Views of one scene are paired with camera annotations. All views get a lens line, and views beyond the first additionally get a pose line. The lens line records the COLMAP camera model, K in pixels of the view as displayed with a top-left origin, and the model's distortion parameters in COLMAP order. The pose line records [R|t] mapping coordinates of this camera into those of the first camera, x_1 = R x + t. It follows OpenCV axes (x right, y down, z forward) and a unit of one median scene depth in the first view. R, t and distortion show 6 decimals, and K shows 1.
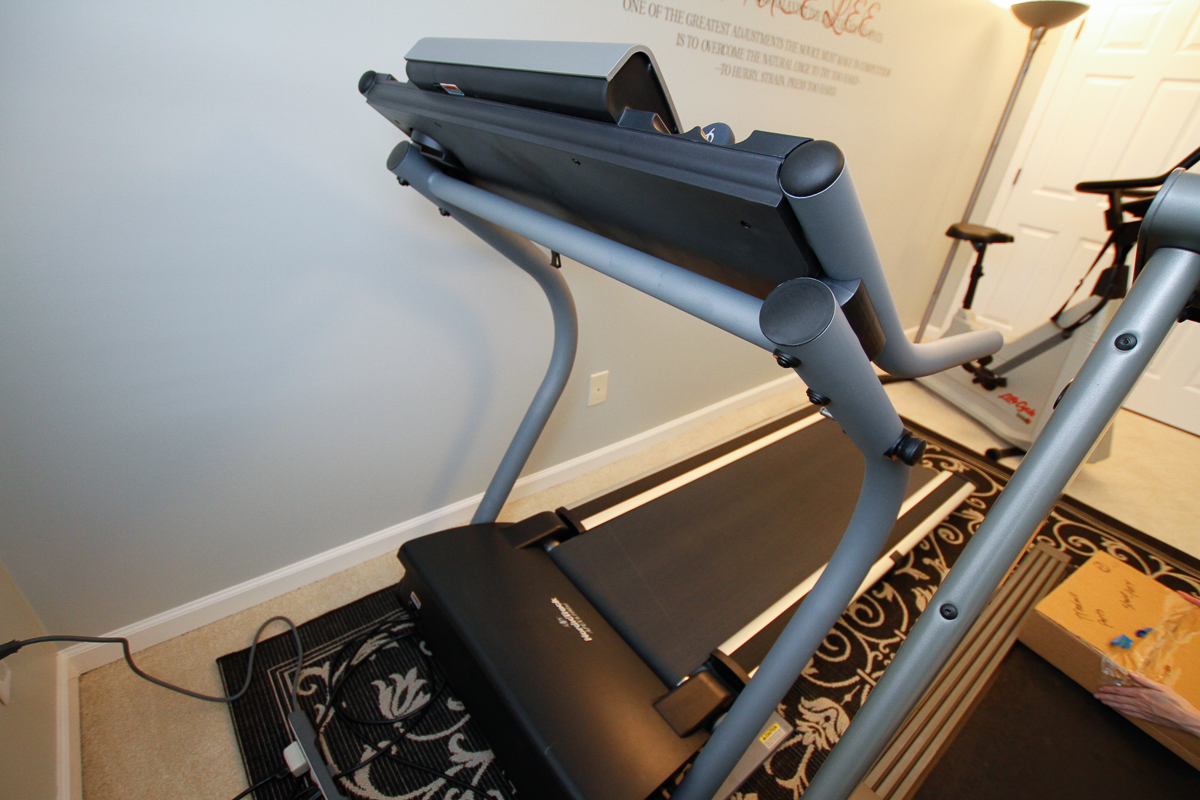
lens RADIAL K [[550.2, 0, 604.1], [0, 550.2, 428.1], [0, 0, 1]] dist [-0.017845, 0.000041]
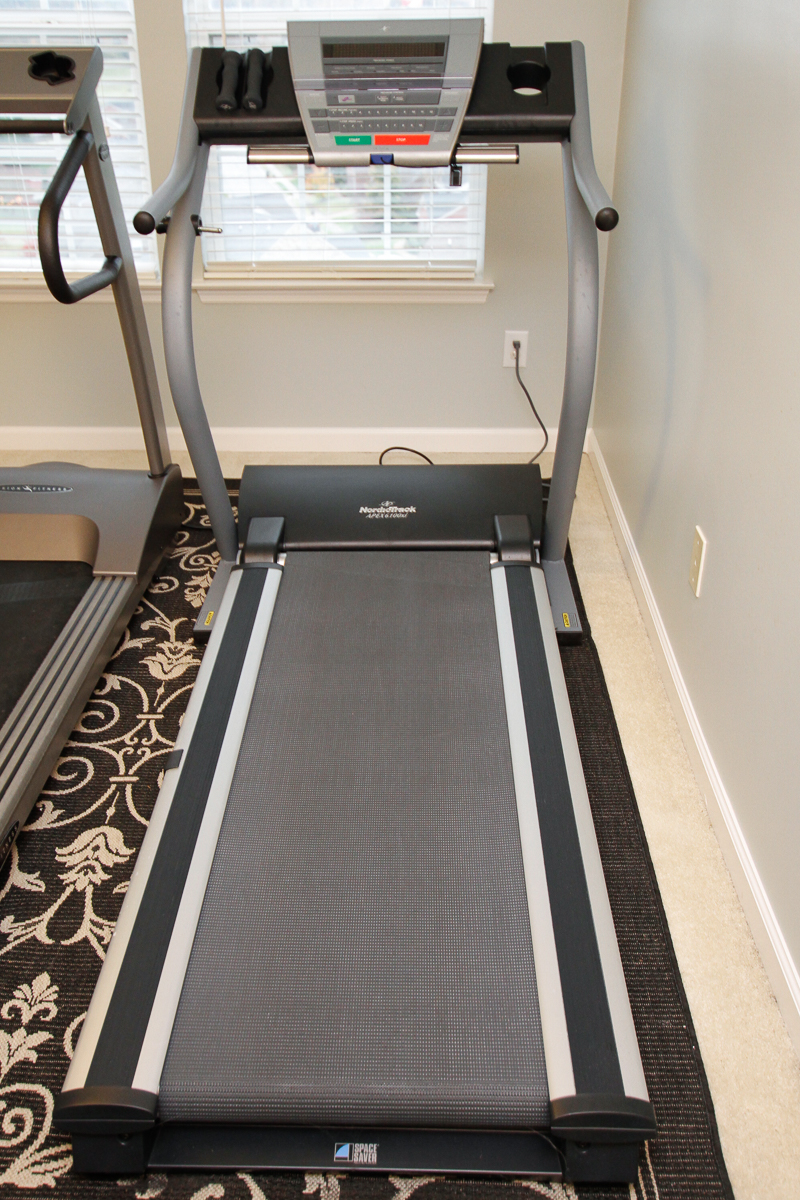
lens RADIAL K [[1084.3, 0, 395.3], [0, 1084.3, 561.0], [0, 0, 1]] dist [0.005413, 0.003876]
pose [[-0.651476, 0.257478, -0.713642, 1.458503], [-0.448654, 0.627789, 0.636074, -0.943814], [0.611792, 0.734565, -0.293471, 1.675804]]
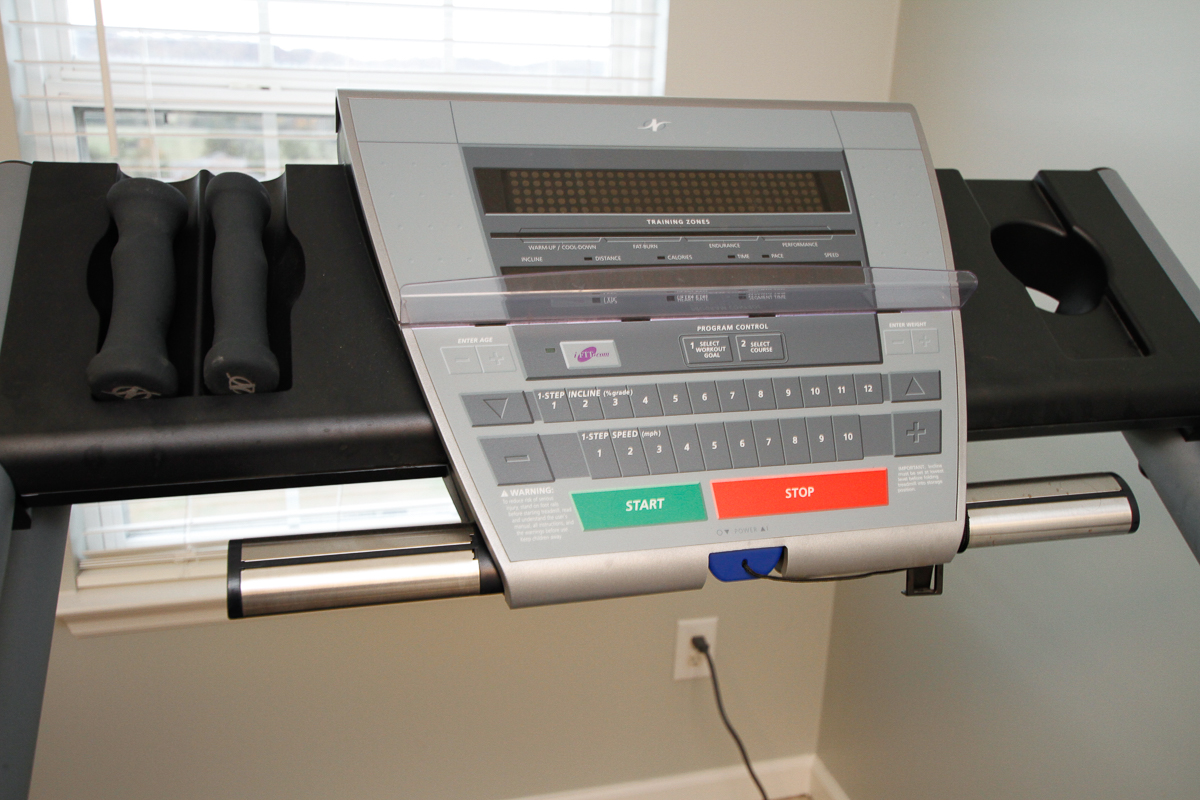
lens RADIAL K [[996.7, 0, 600.0], [0, 996.7, 400.0], [0, 0, 1]] dist [0.007712, 0.002612]
pose [[-0.397045, 0.165248, -0.902800, 0.457395], [-0.544107, 0.749780, 0.376534, -0.406864], [0.739123, 0.640720, -0.207784, 0.648936]]
